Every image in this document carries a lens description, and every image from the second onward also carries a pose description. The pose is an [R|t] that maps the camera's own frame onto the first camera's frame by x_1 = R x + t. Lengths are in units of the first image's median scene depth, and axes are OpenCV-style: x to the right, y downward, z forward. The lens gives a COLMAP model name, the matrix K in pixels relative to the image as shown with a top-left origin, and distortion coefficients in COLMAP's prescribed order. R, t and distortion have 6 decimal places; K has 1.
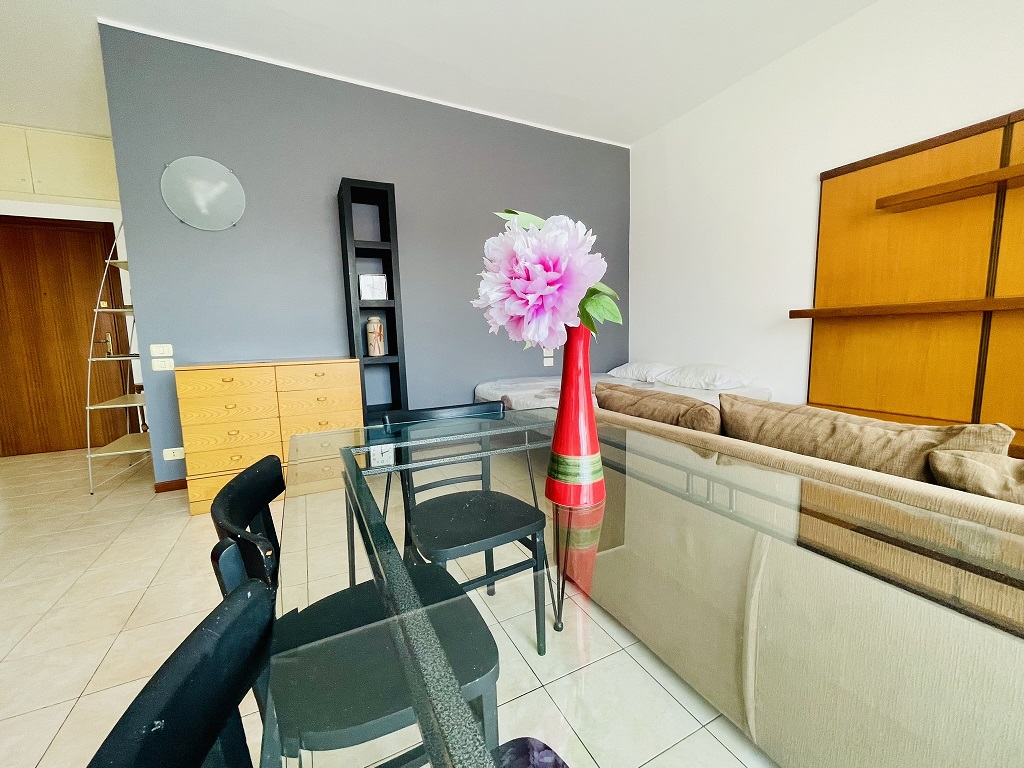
lens RADIAL K [[416.0, 0, 510.8], [0, 416.0, 382.9], [0, 0, 1]] dist [-0.003219, 0.000073]
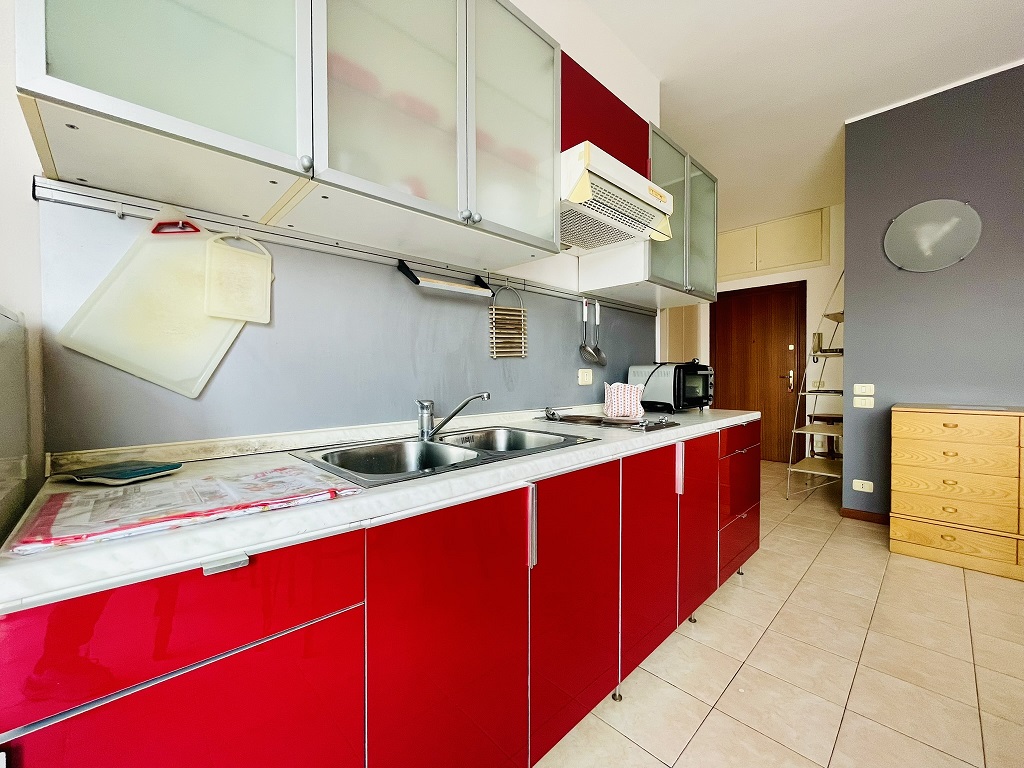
lens RADIAL K [[416.0, 0, 511.2], [0, 416.0, 382.2], [0, 0, 1]] dist [-0.003219, 0.000073]
pose [[0.297729, 0.039491, -0.953833, -0.074778], [-0.118726, 0.992919, 0.004050, 0.008966], [0.947239, 0.112039, 0.300309, -0.214937]]
